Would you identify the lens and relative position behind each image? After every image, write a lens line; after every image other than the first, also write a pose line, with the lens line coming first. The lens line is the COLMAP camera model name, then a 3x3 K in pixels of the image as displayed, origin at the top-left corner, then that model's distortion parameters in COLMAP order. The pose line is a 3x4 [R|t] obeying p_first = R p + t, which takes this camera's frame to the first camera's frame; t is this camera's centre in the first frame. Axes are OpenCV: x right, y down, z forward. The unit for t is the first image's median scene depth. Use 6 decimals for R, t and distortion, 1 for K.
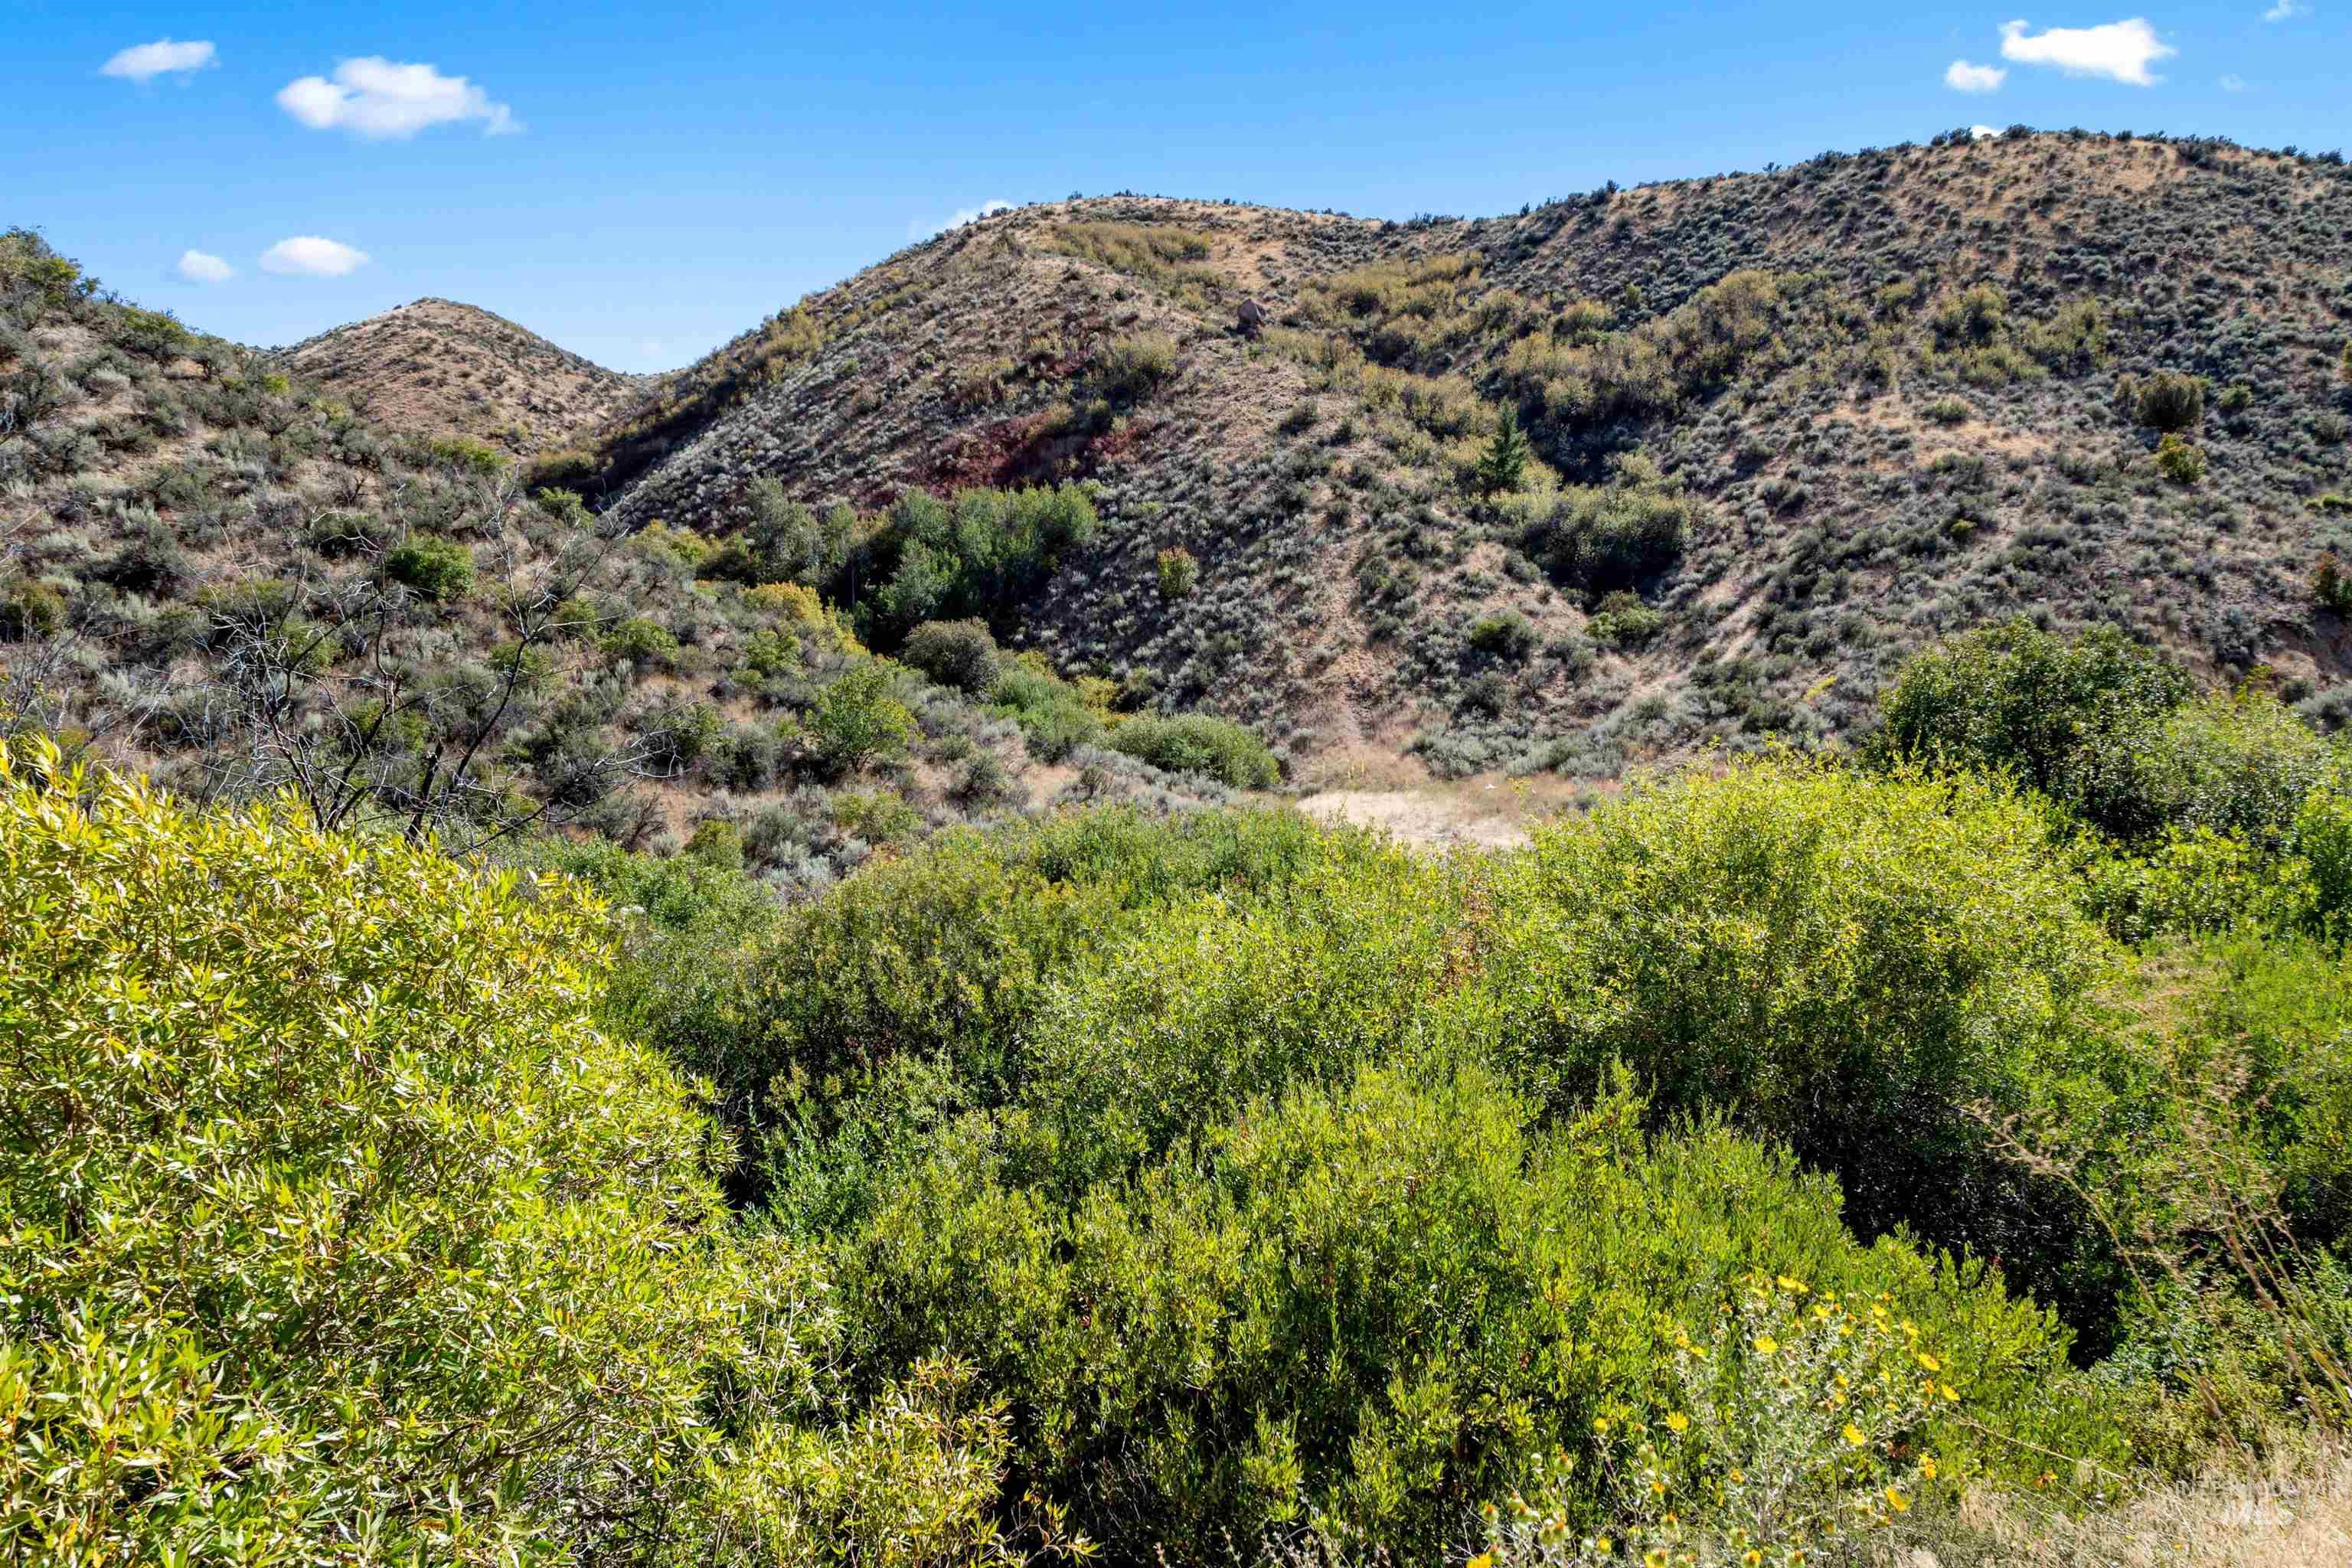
lens RADIAL K [[1555.7, 0, 1176.0], [0, 1555.7, 784.0], [0, 0, 1]] dist [0.003848, 0.004455]
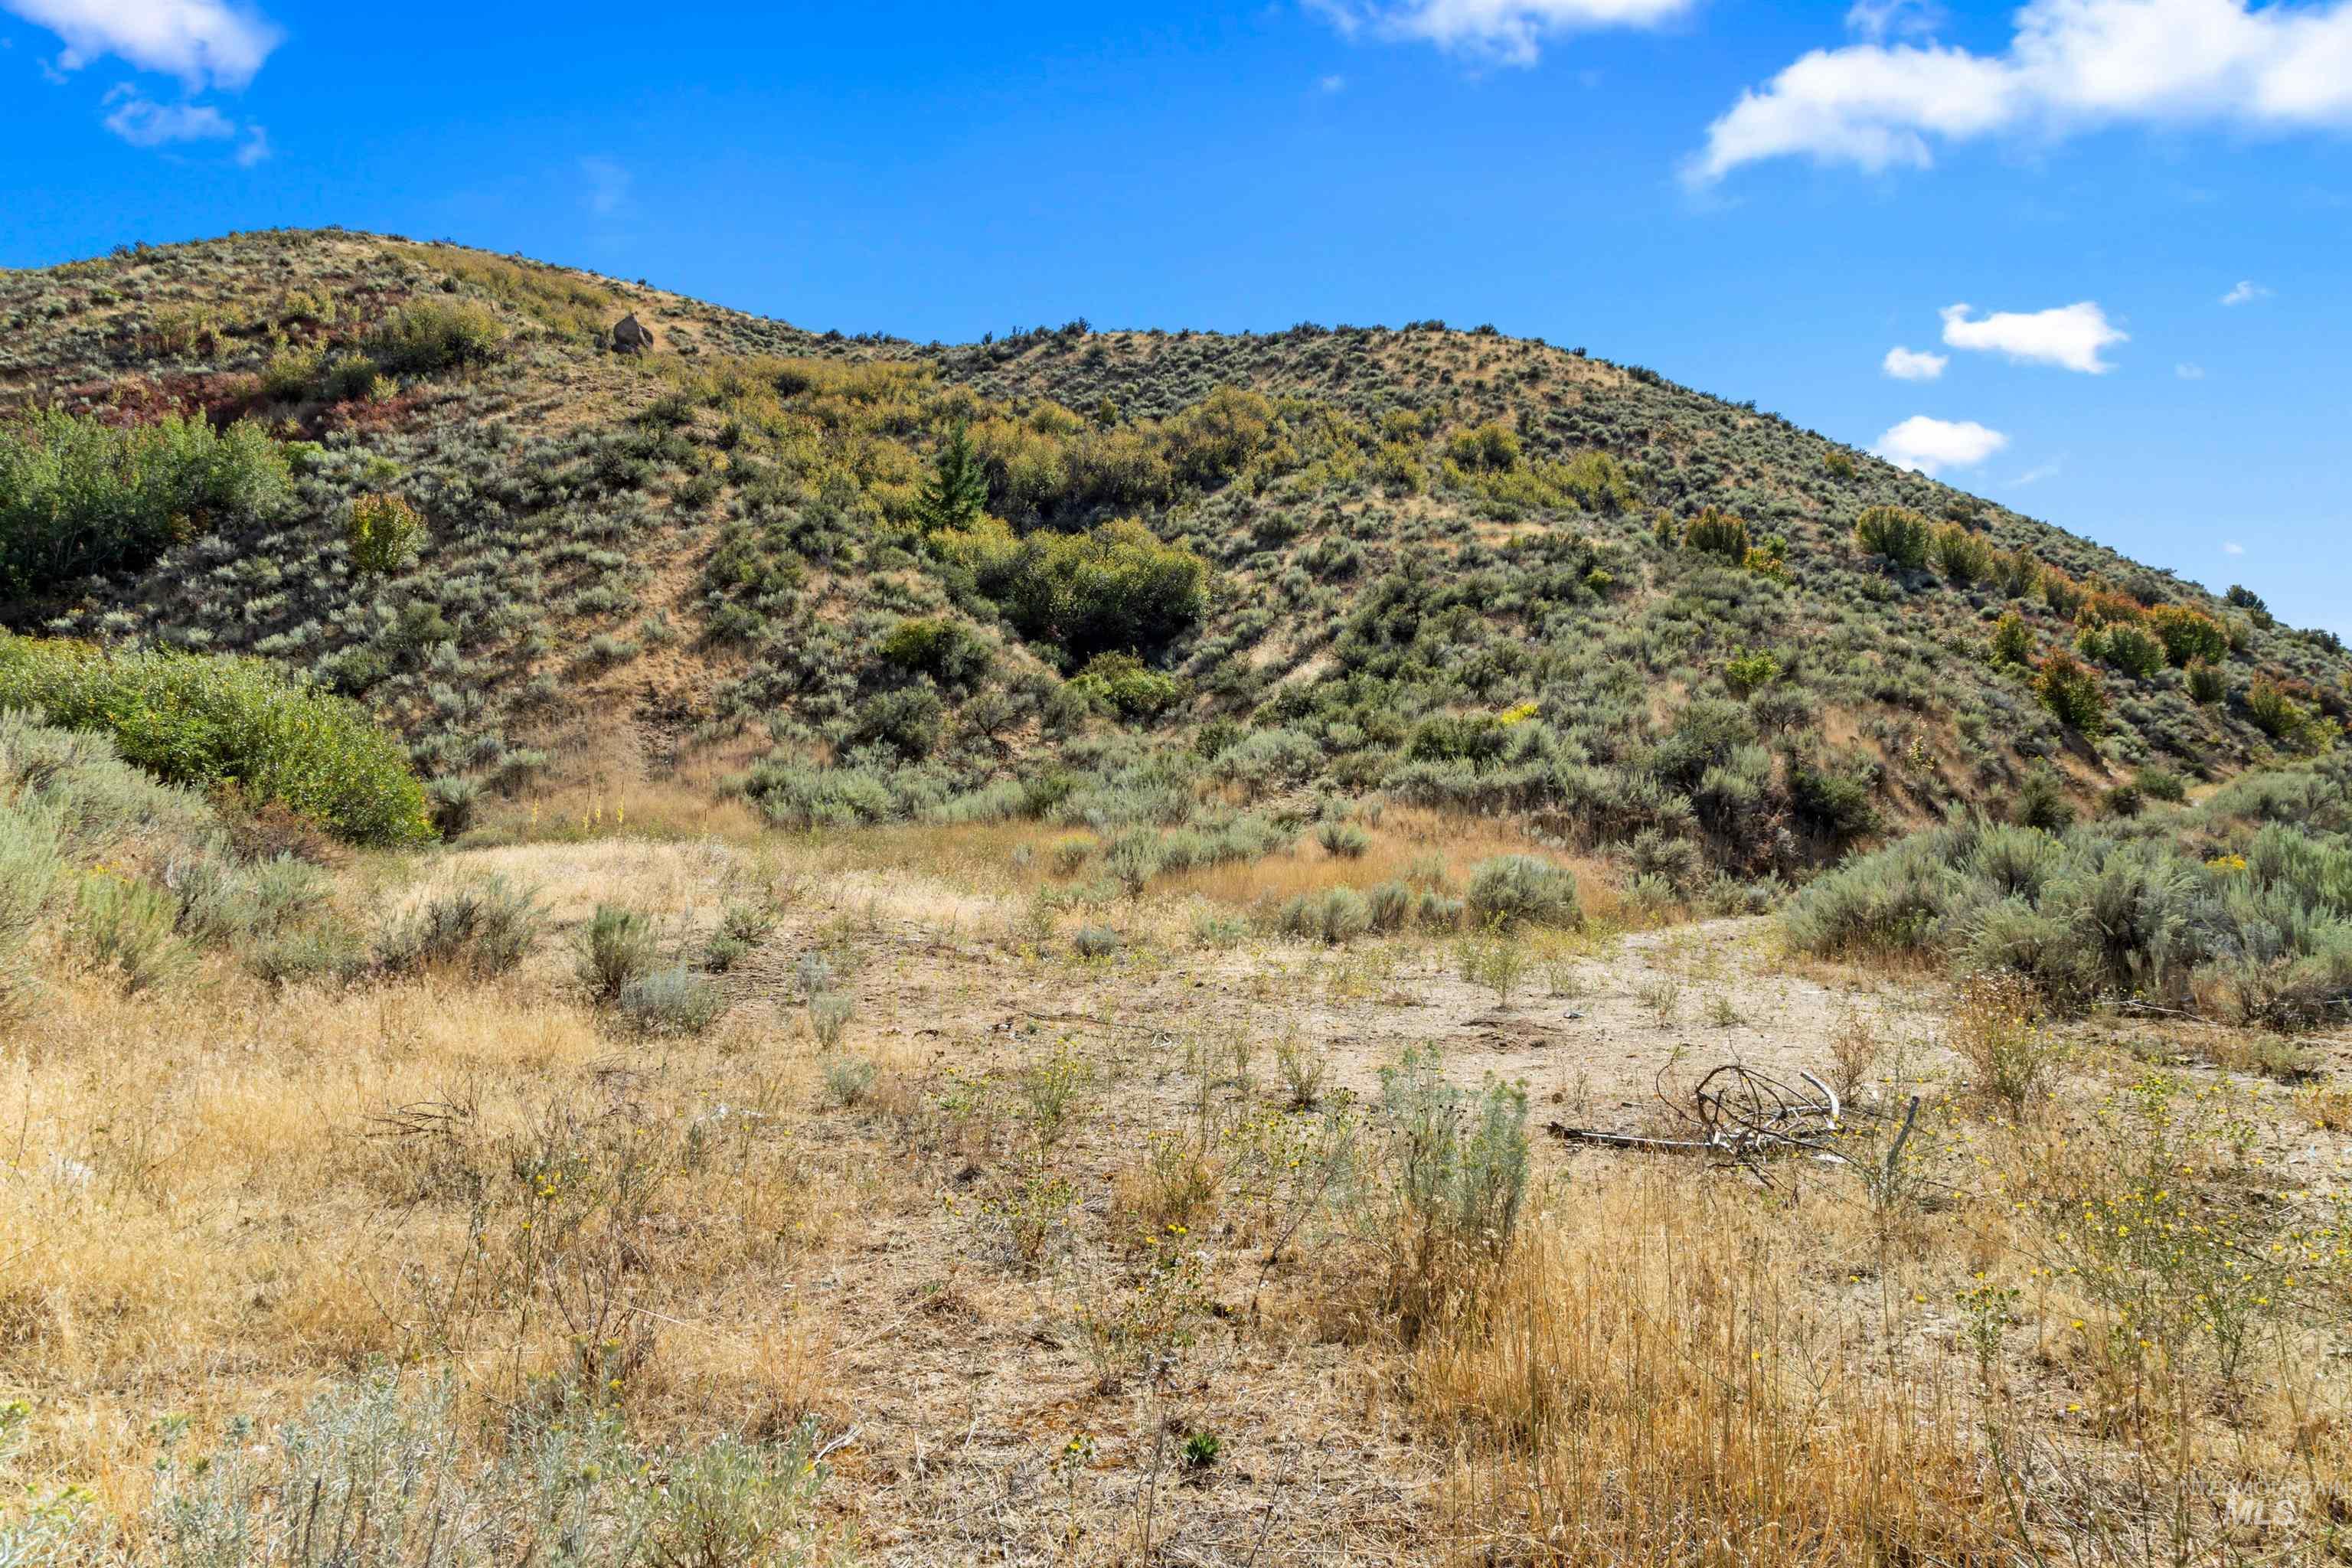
lens RADIAL K [[1555.7, 0, 1176.0], [0, 1555.7, 784.0], [0, 0, 1]] dist [0.003848, 0.004455]
pose [[0.933660, 0.086290, 0.347611, 0.071699], [-0.034436, 0.987675, -0.152684, 0.028794], [-0.356502, 0.130584, 0.925124, 0.330178]]
